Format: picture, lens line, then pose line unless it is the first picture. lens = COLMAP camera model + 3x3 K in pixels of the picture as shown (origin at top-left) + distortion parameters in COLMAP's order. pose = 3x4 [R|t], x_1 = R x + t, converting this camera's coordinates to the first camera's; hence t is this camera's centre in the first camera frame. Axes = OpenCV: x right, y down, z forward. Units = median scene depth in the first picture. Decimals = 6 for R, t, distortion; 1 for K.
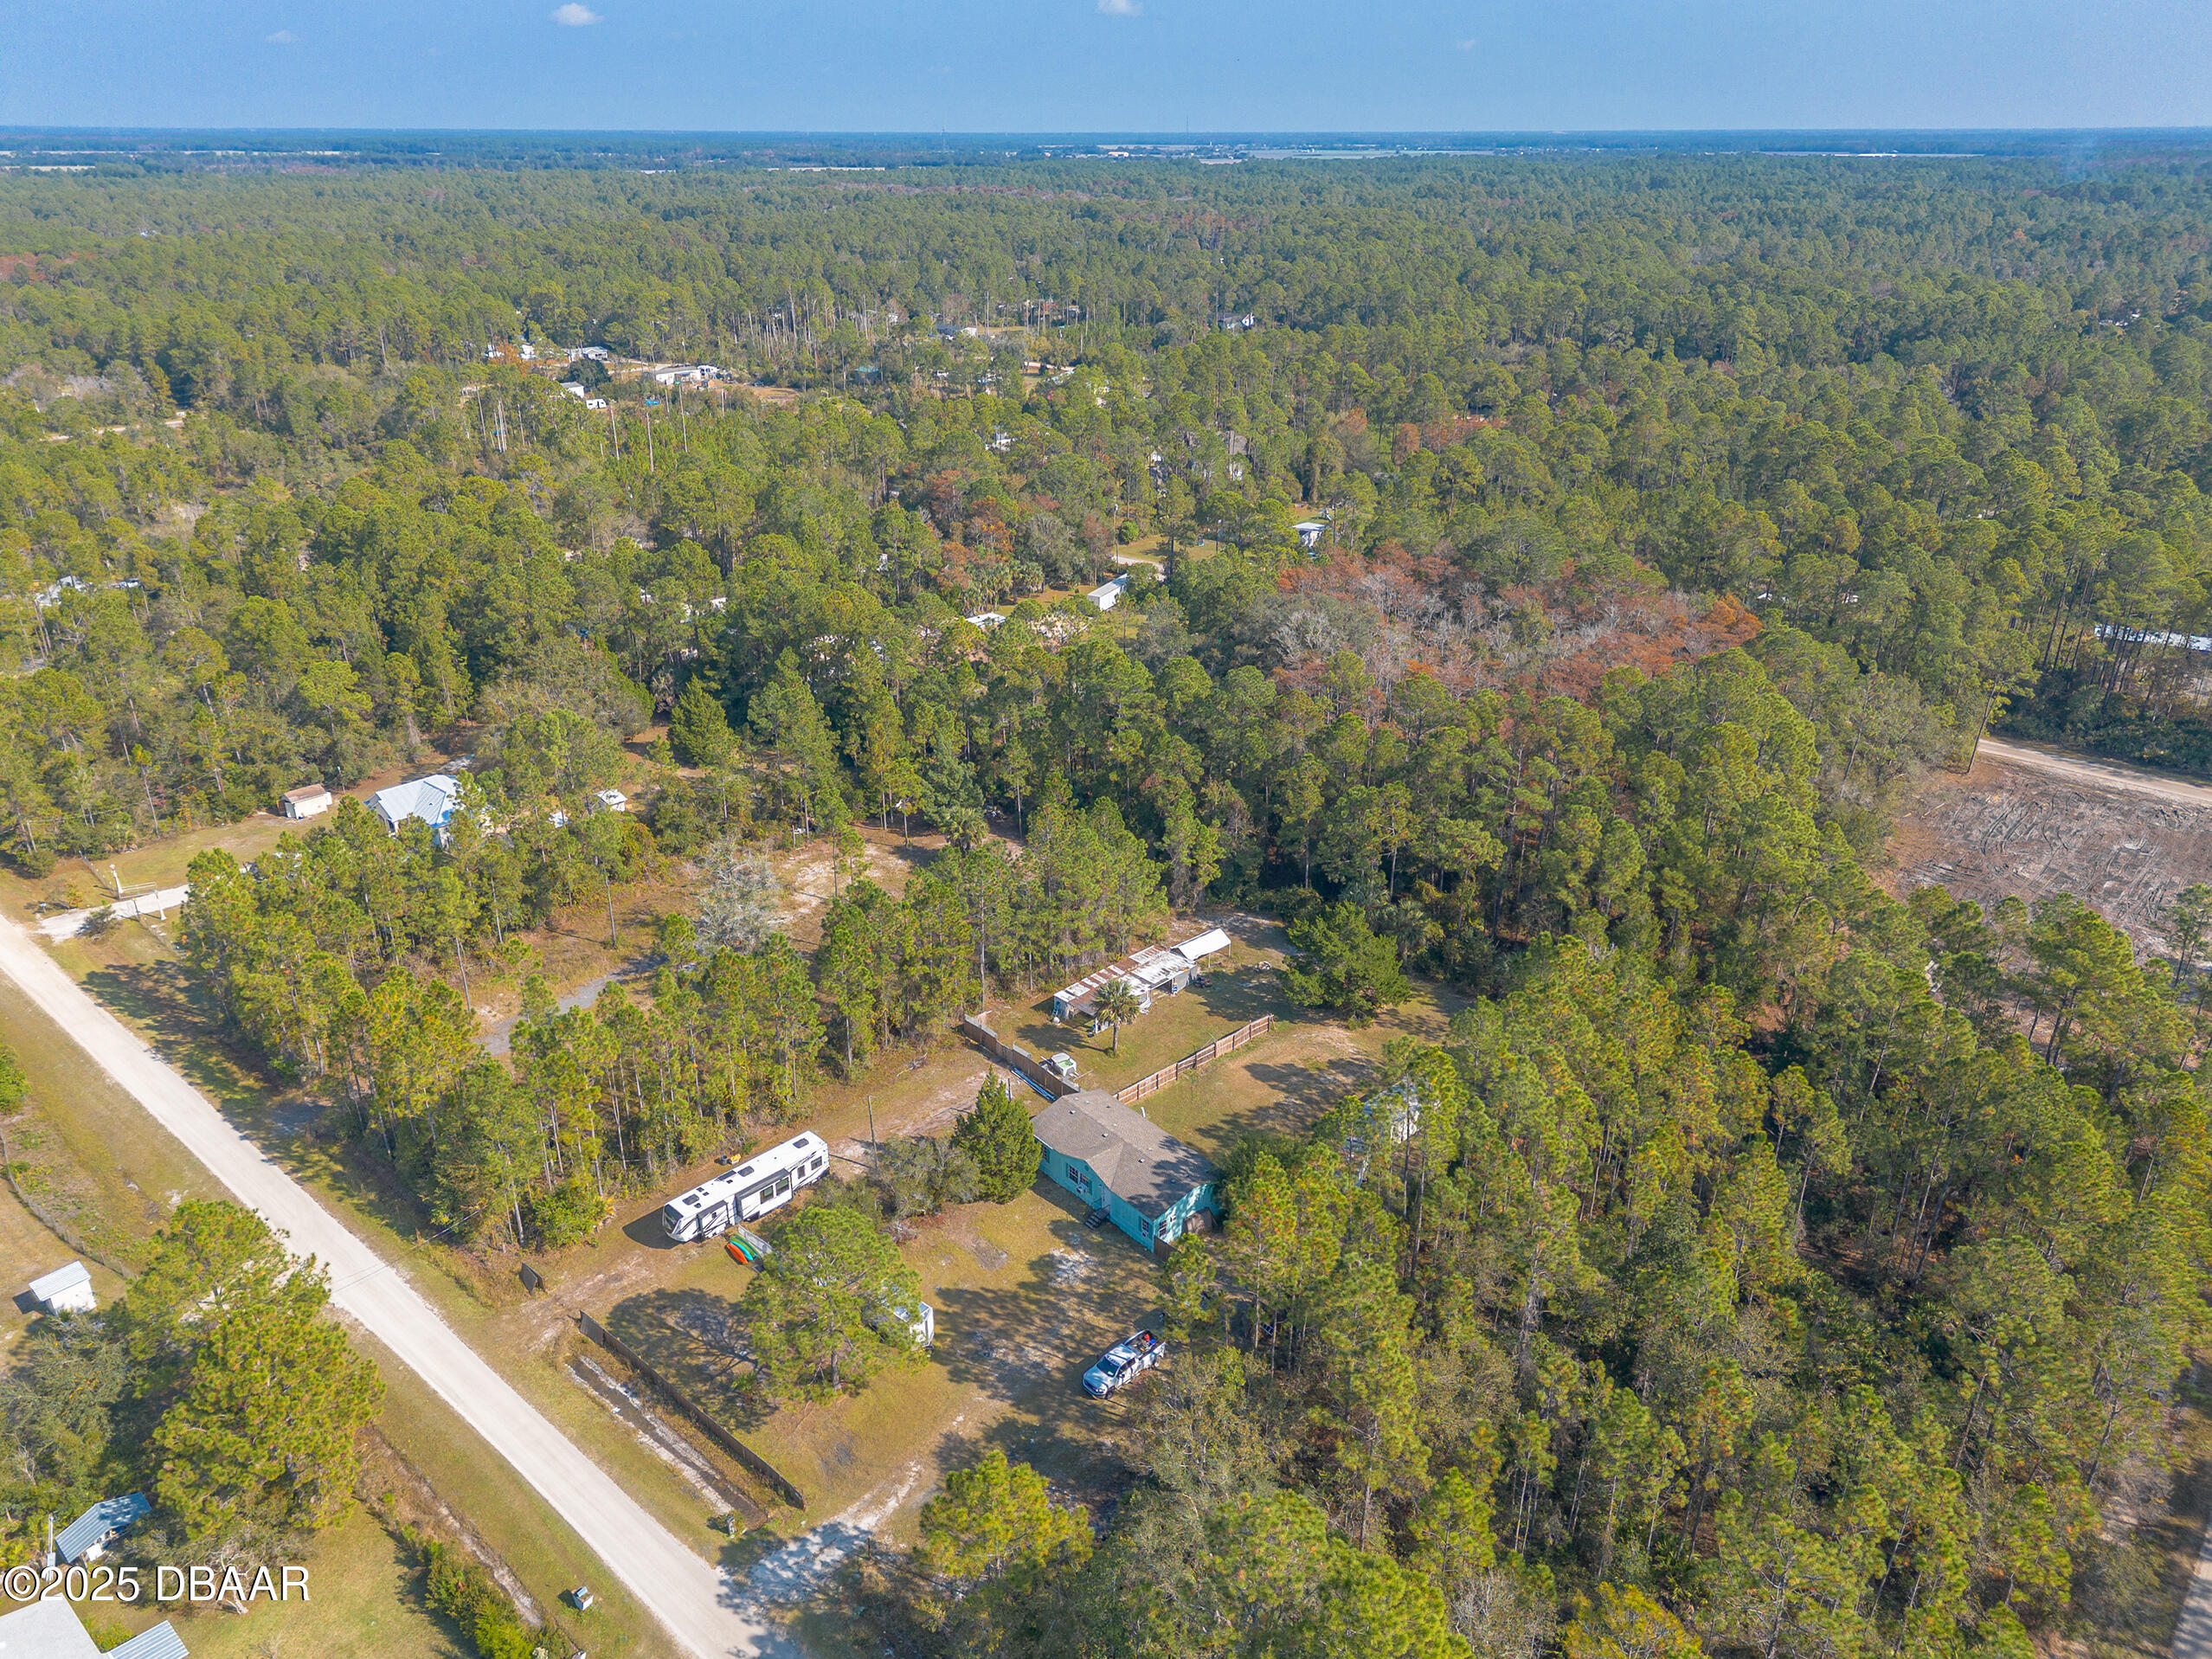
lens RADIAL K [[1547.0, 0, 1098.5], [0, 1547.0, 827.2], [0, 0, 1]] dist [0.081867, -0.099006]
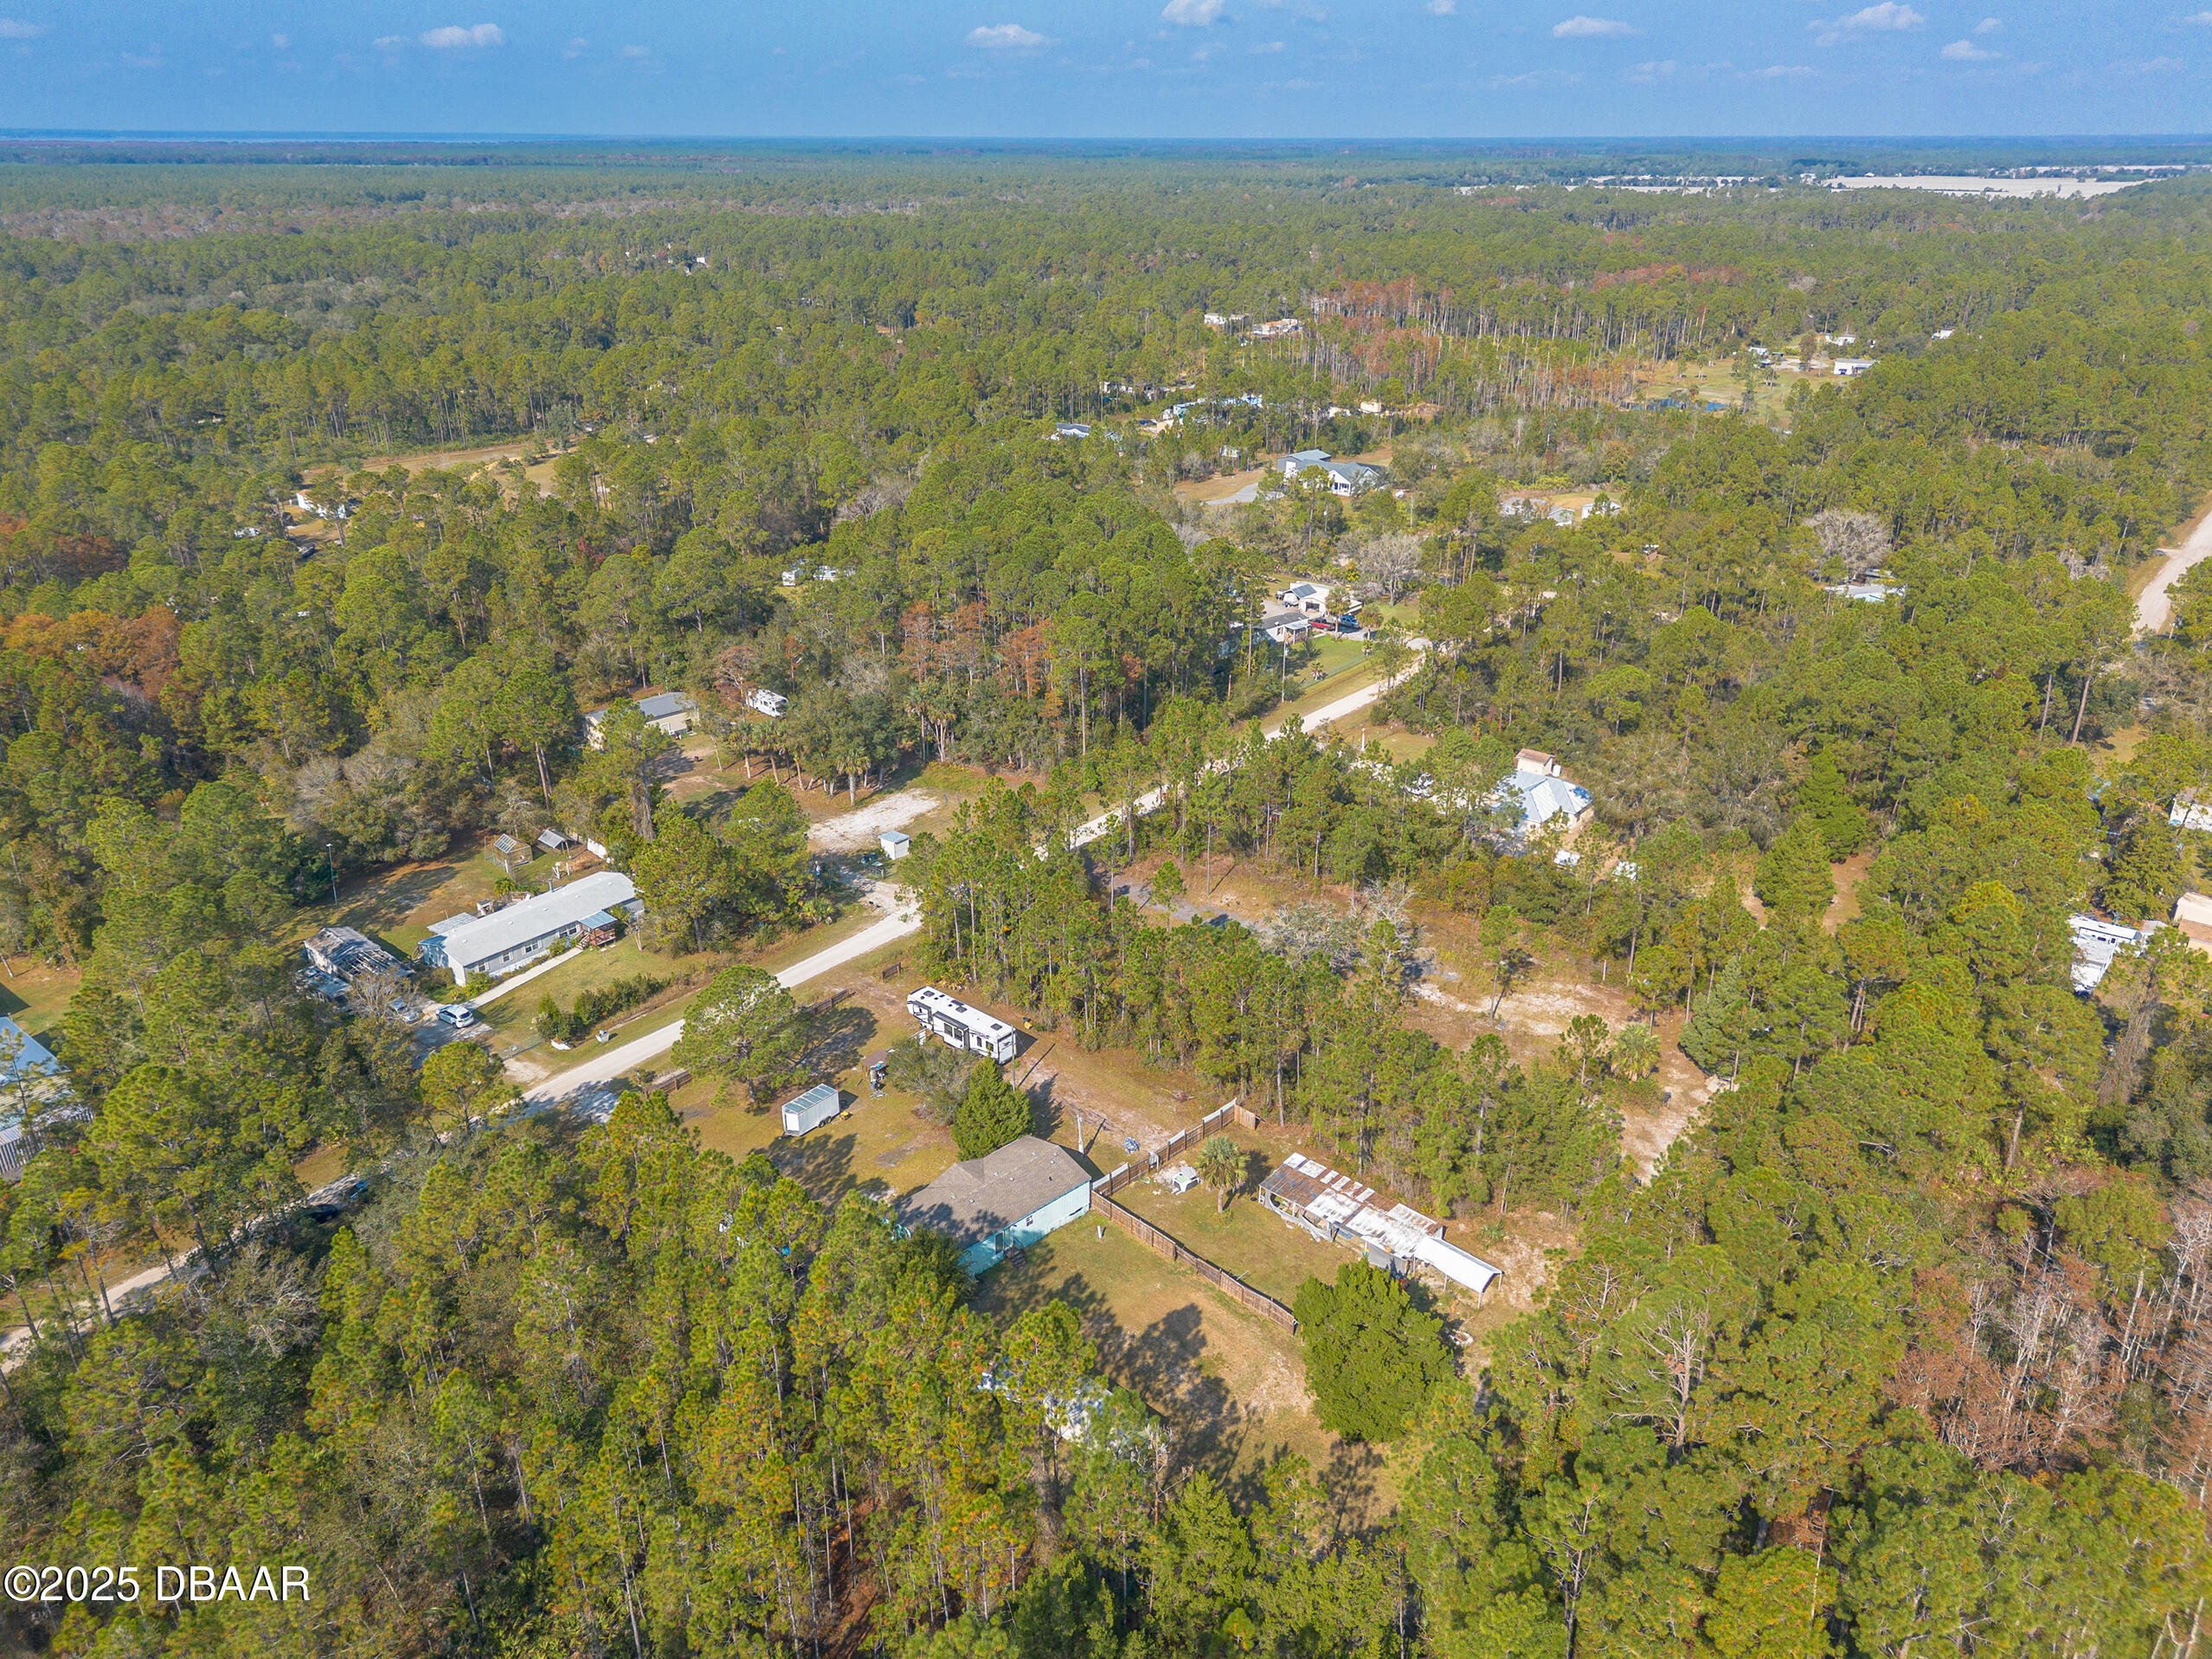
lens RADIAL K [[1612.7, 0, 1099.2], [0, 1612.7, 747.1], [0, 0, 1]] dist [0.090762, -0.116082]
pose [[0.046061, 0.352520, -0.934670, 0.979899], [-0.406908, 0.861140, 0.304735, -0.430723], [0.912307, 0.366288, 0.183108, 0.811429]]
